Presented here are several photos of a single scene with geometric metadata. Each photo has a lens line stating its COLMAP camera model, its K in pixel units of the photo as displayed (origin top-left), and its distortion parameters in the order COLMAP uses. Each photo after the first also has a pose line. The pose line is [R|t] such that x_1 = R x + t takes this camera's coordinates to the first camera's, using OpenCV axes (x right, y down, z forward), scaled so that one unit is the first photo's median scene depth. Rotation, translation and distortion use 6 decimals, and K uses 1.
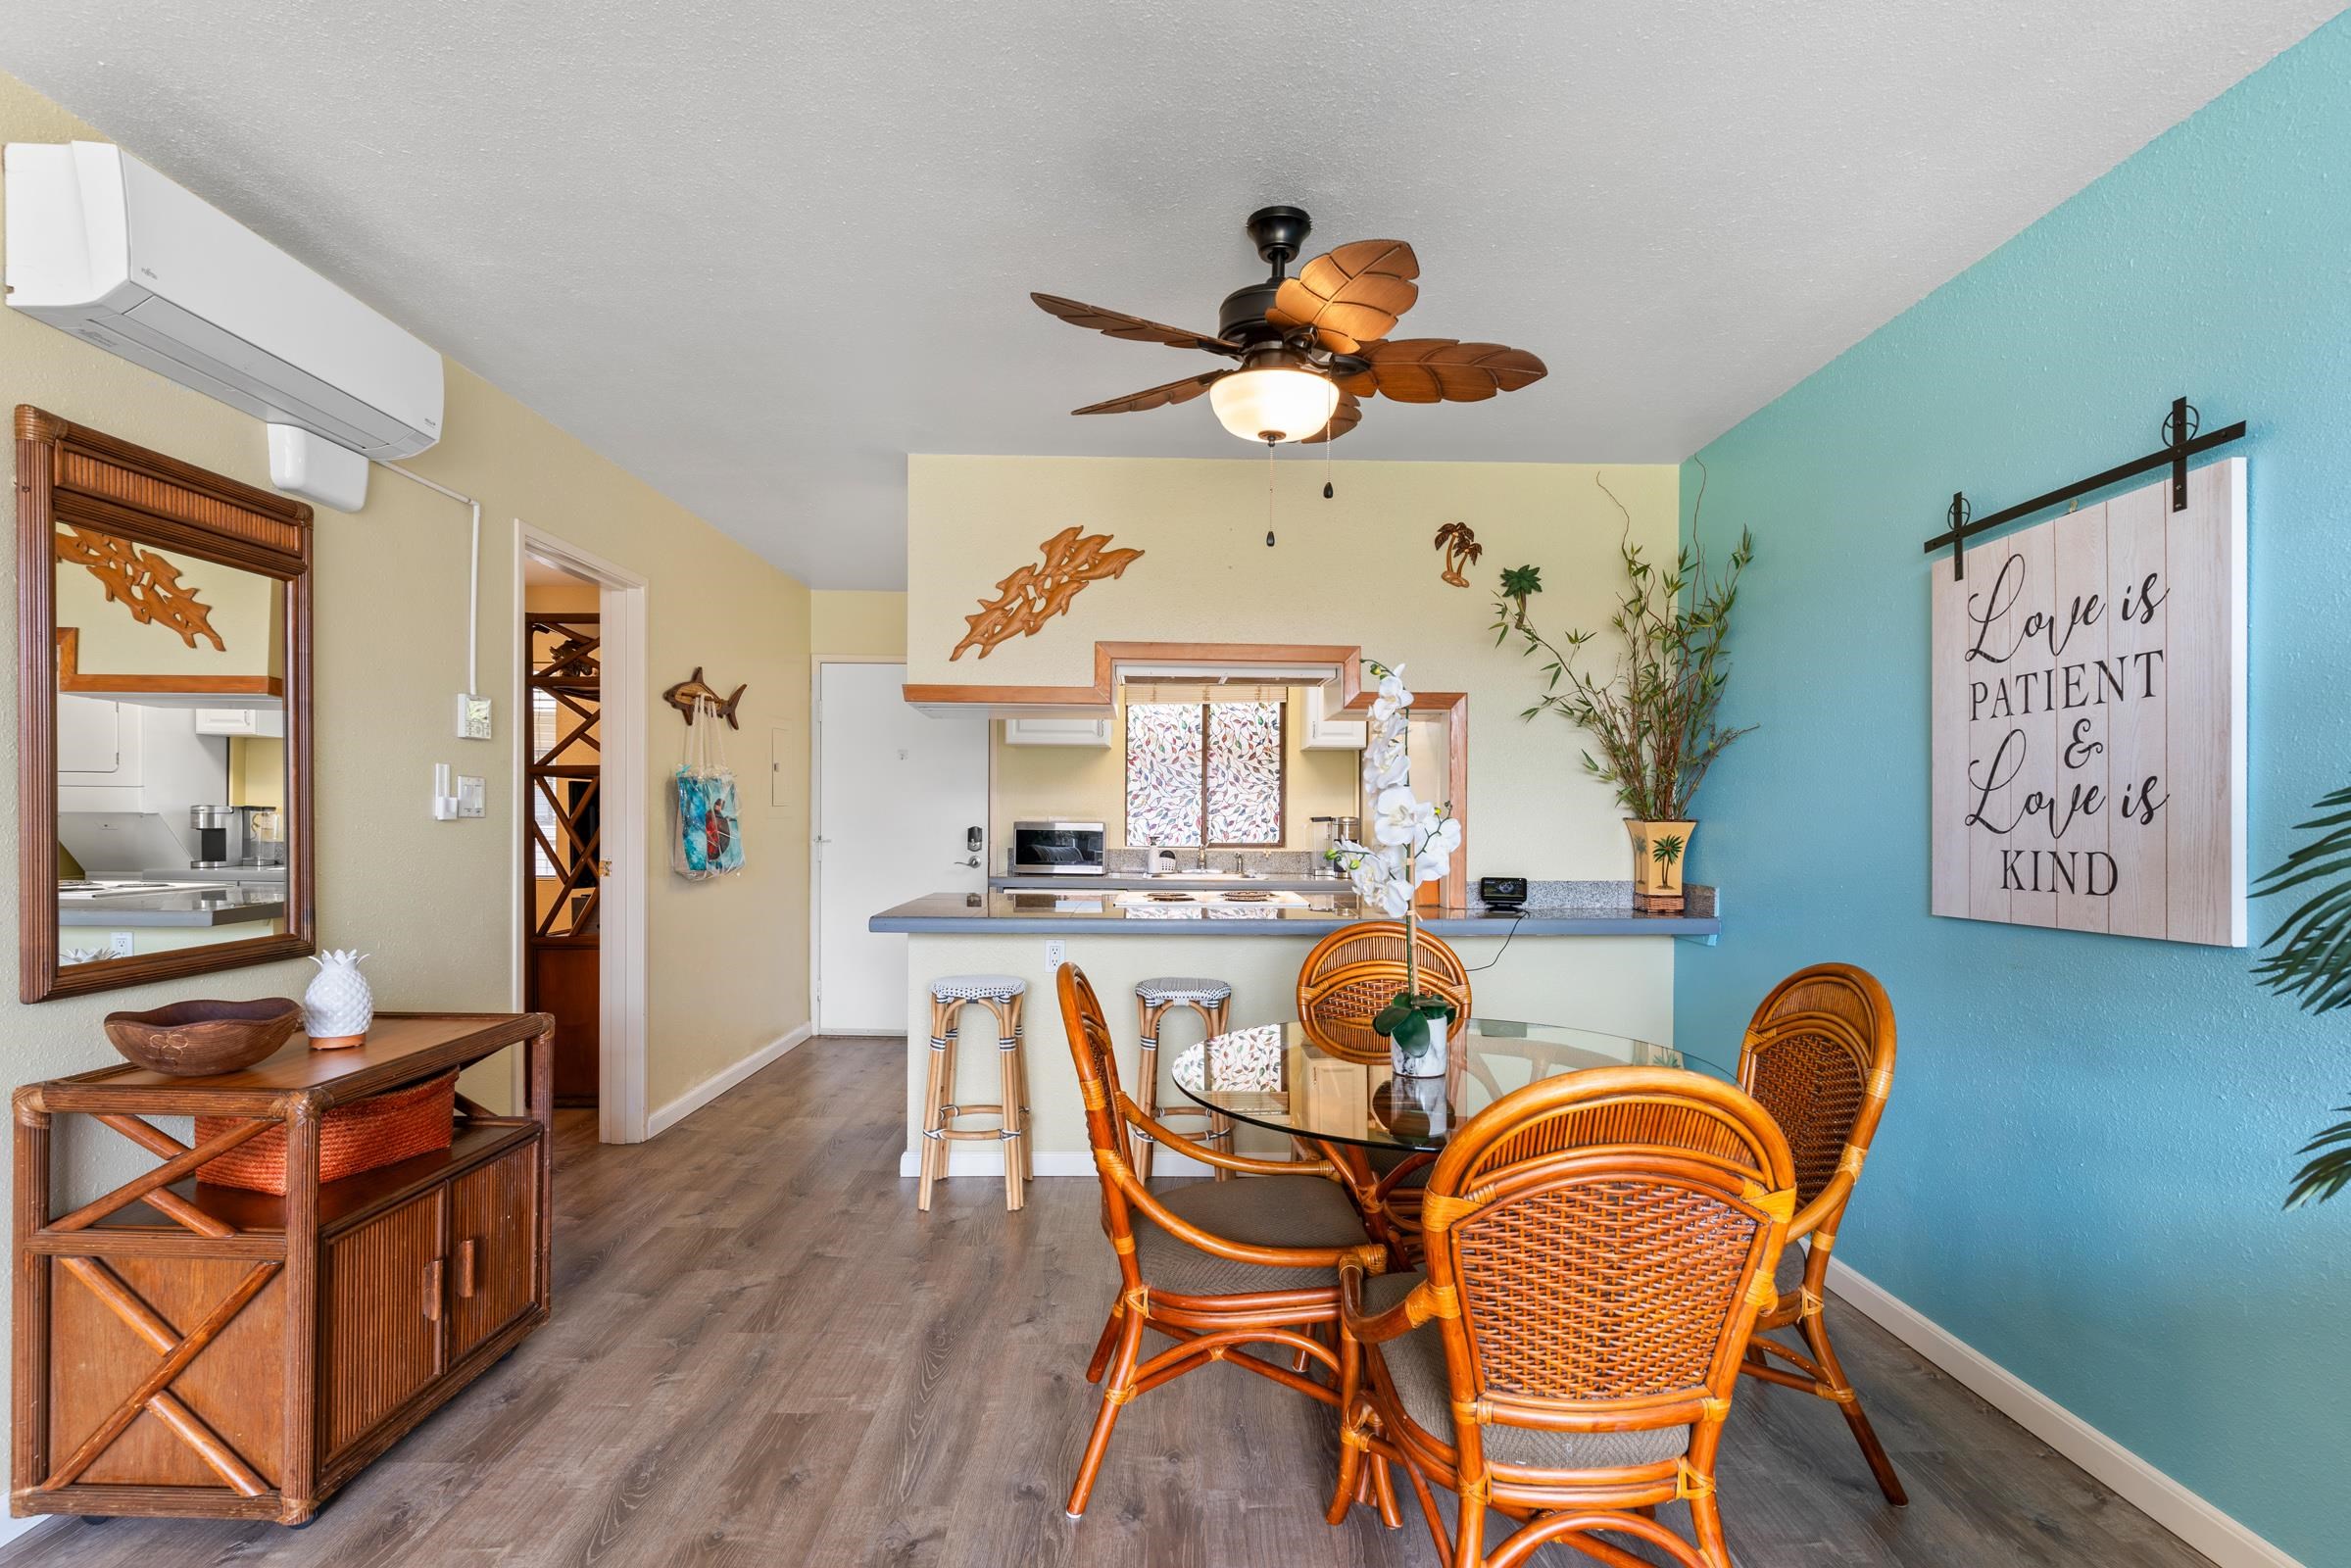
lens RADIAL K [[1134.6, 0, 1181.7], [0, 1134.6, 829.2], [0, 0, 1]] dist [0.002038, -0.000075]
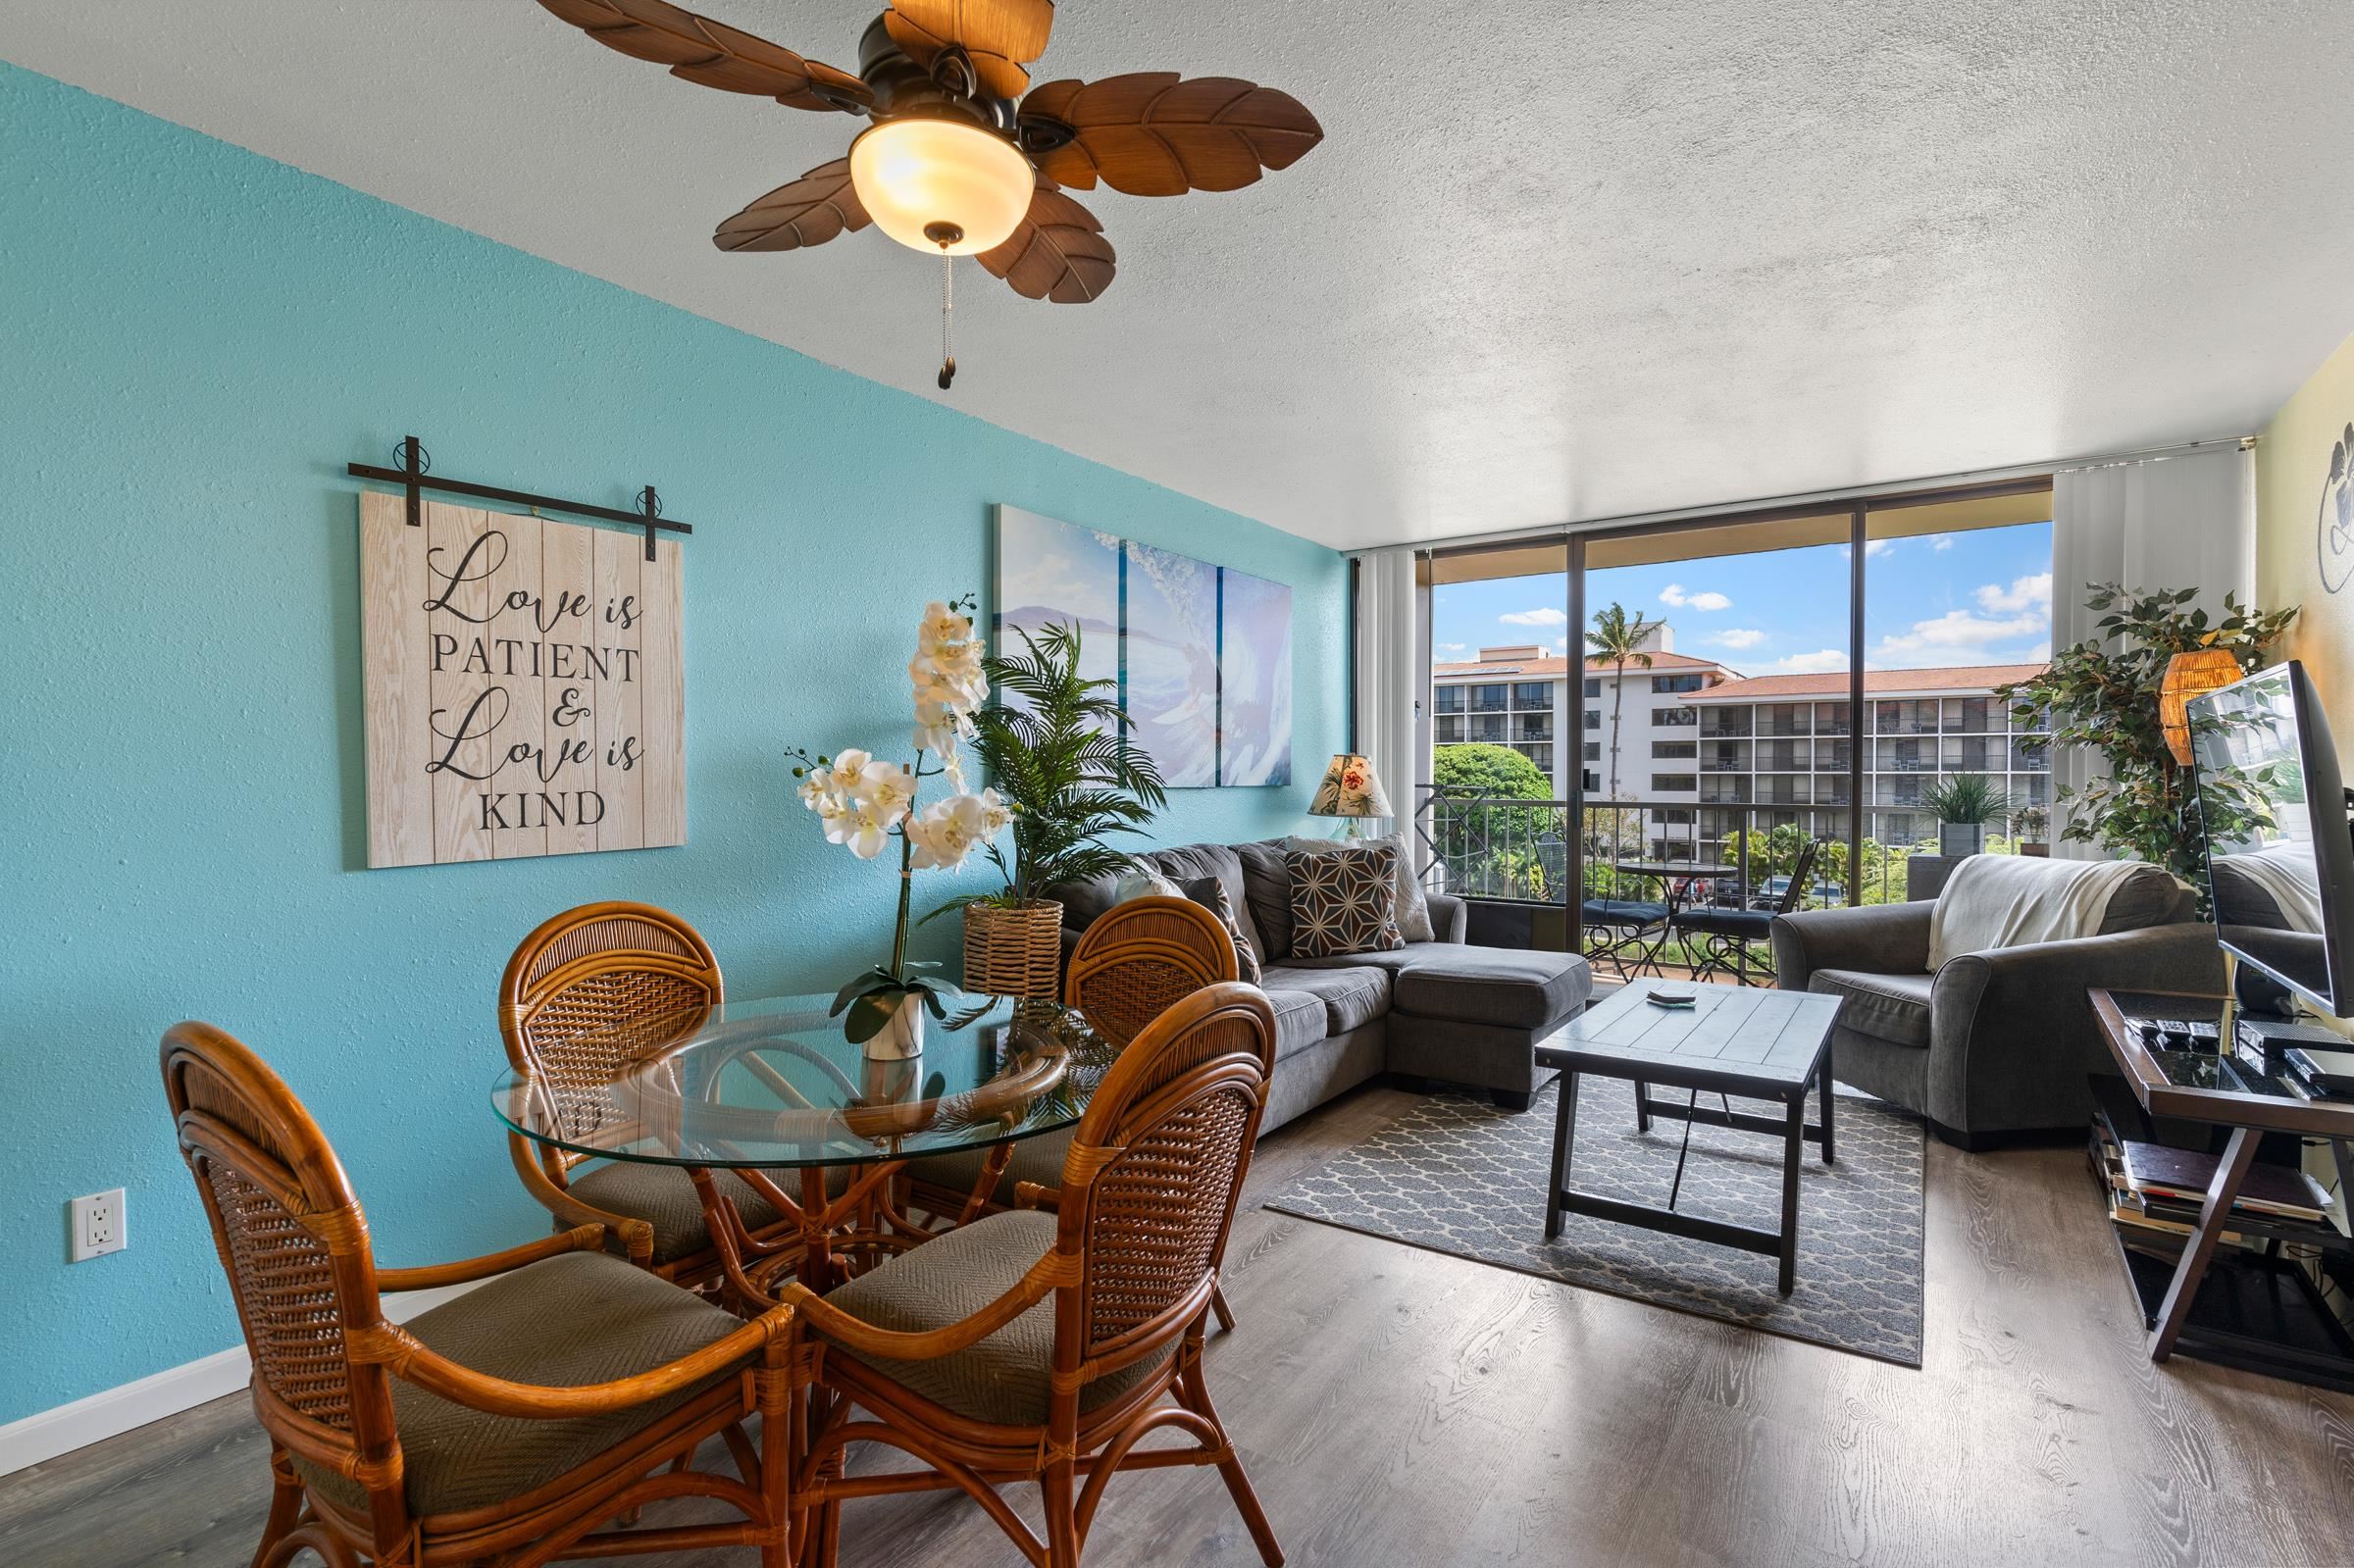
lens RADIAL K [[1111.9, 0, 1174.4], [0, 1111.9, 784.8], [0, 0, 1]] dist [-0.000379, 0.000902]
pose [[-0.812960, -0.014174, 0.582147, -0.275286], [0.001218, 0.999660, 0.026040, -0.011192], [-0.582319, 0.021879, -0.812666, 0.909128]]
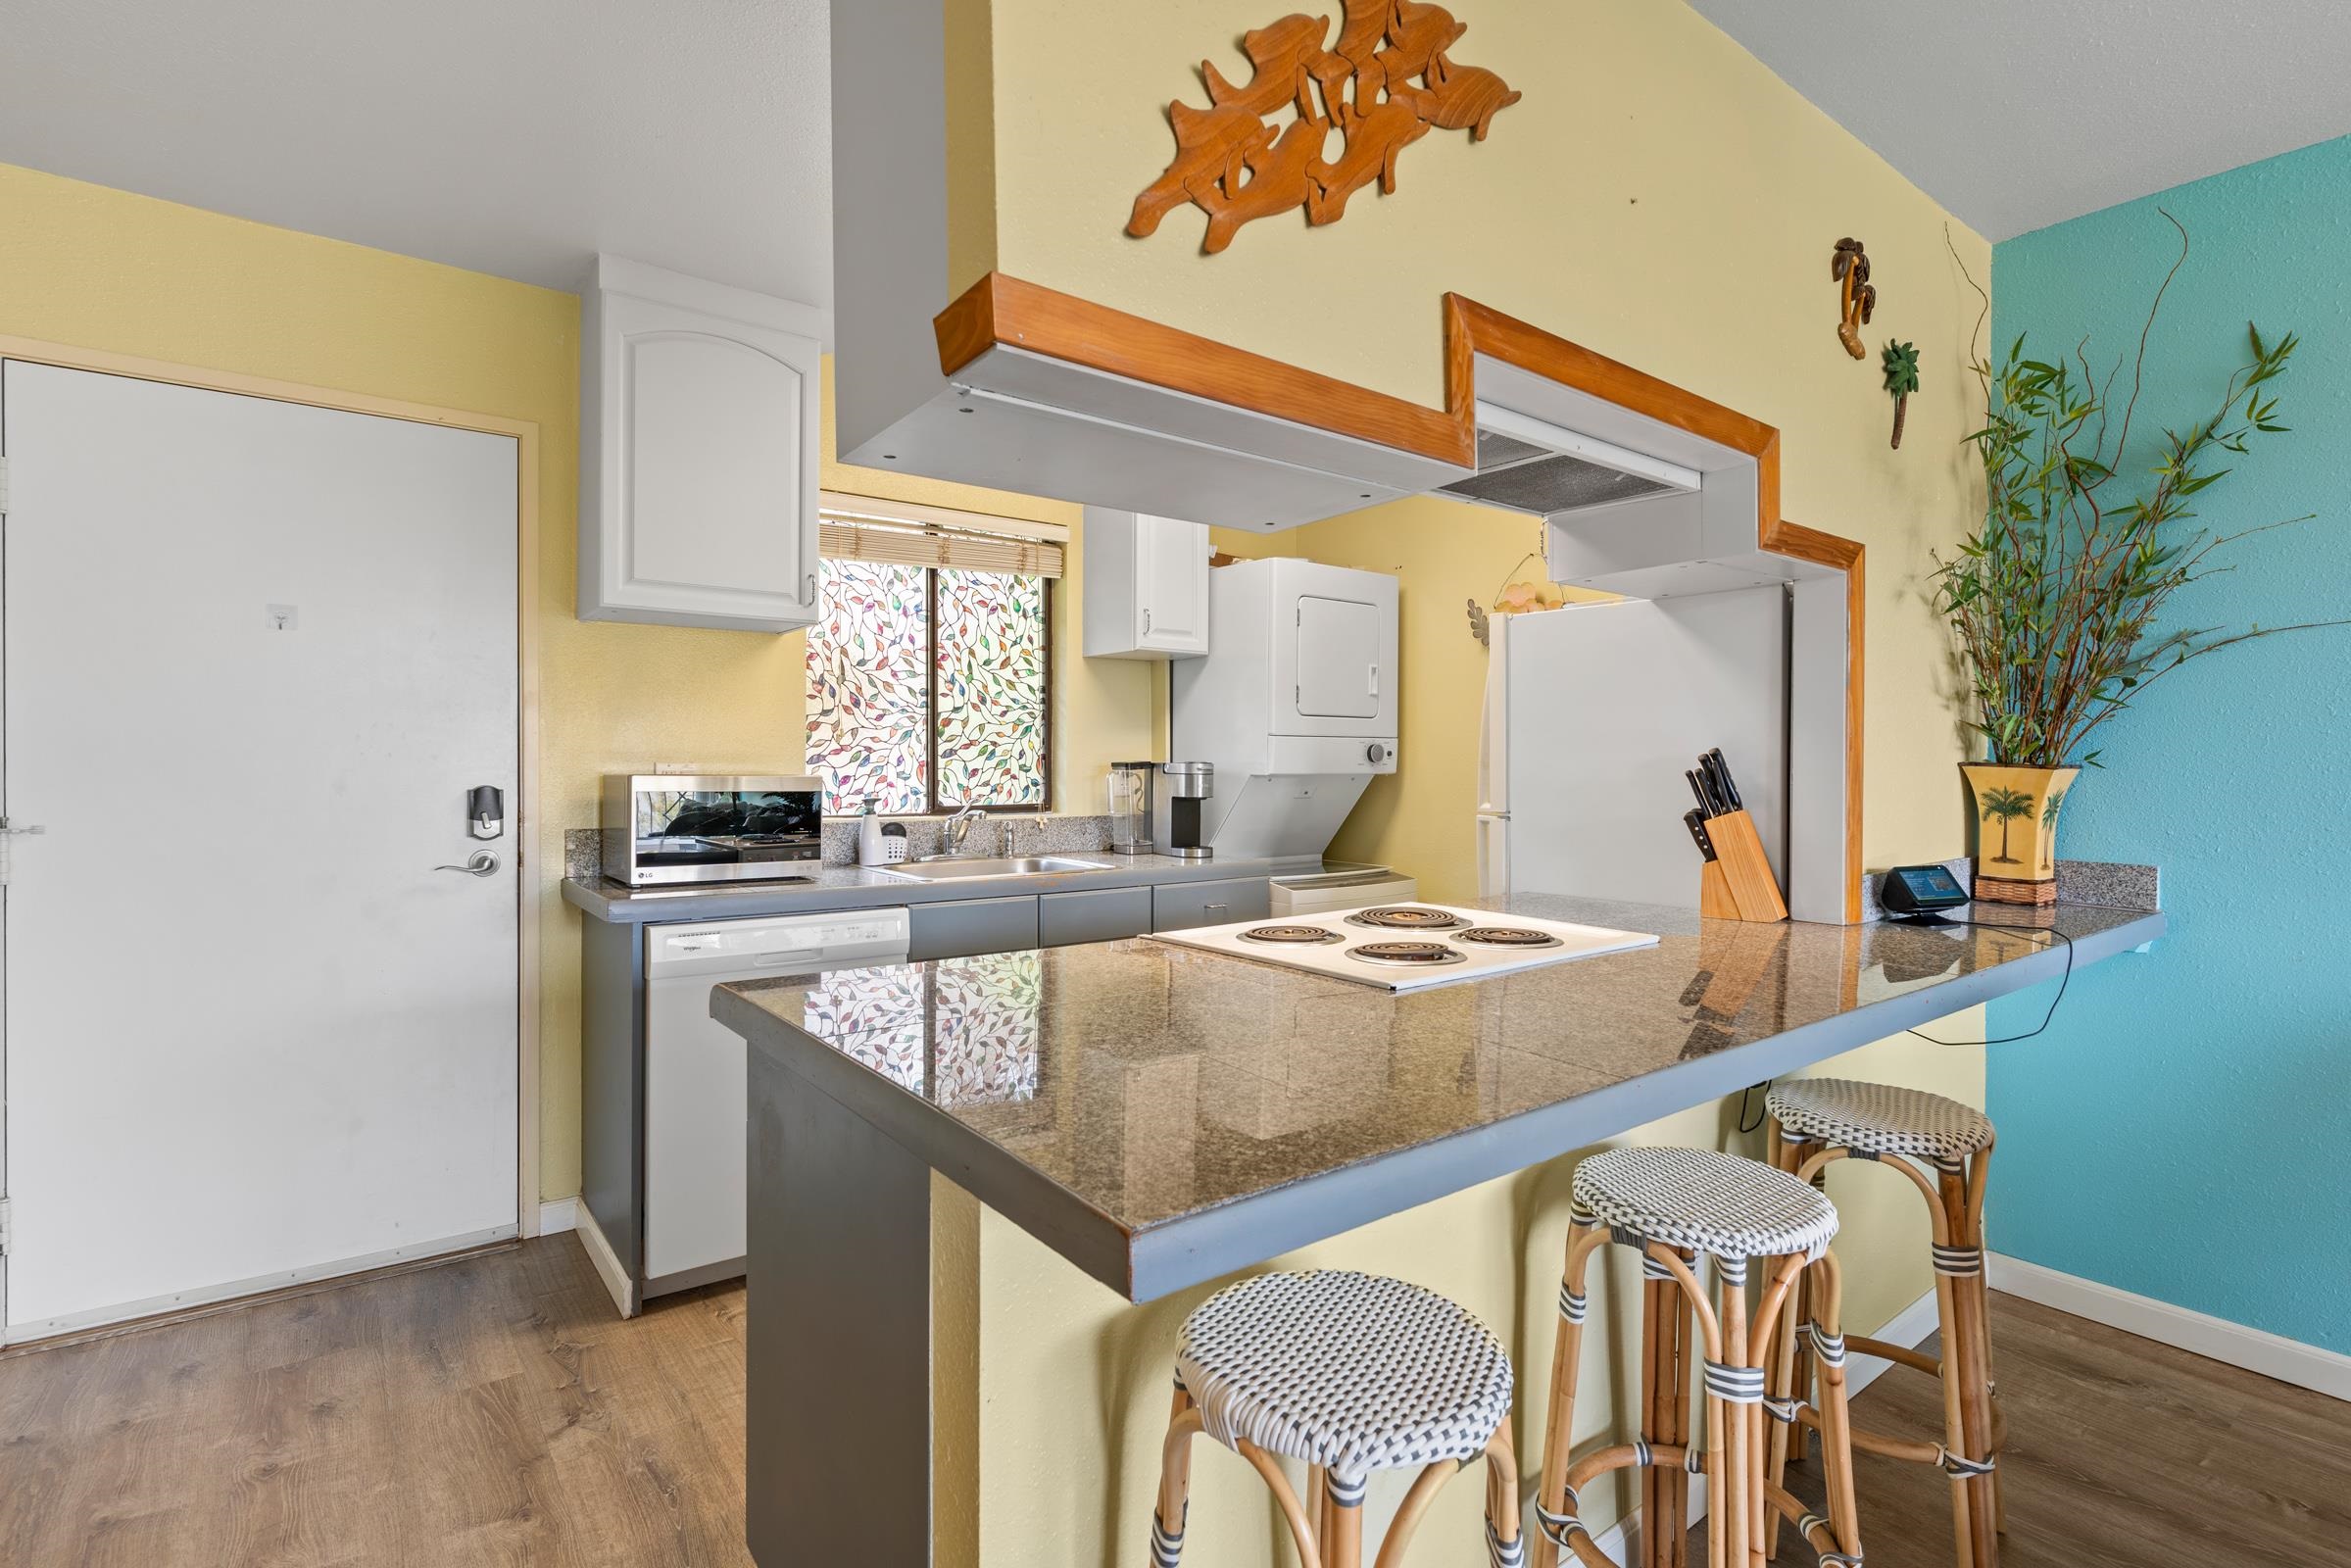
lens RADIAL K [[1119.9, 0, 1174.3], [0, 1119.9, 767.0], [0, 0, 1]] dist [0.000478, 0.000565]
pose [[0.806530, -0.006755, 0.591155, -0.364497], [0.008935, 0.999960, -0.000763, -0.011463], [-0.591126, 0.005897, 0.806558, 0.759504]]
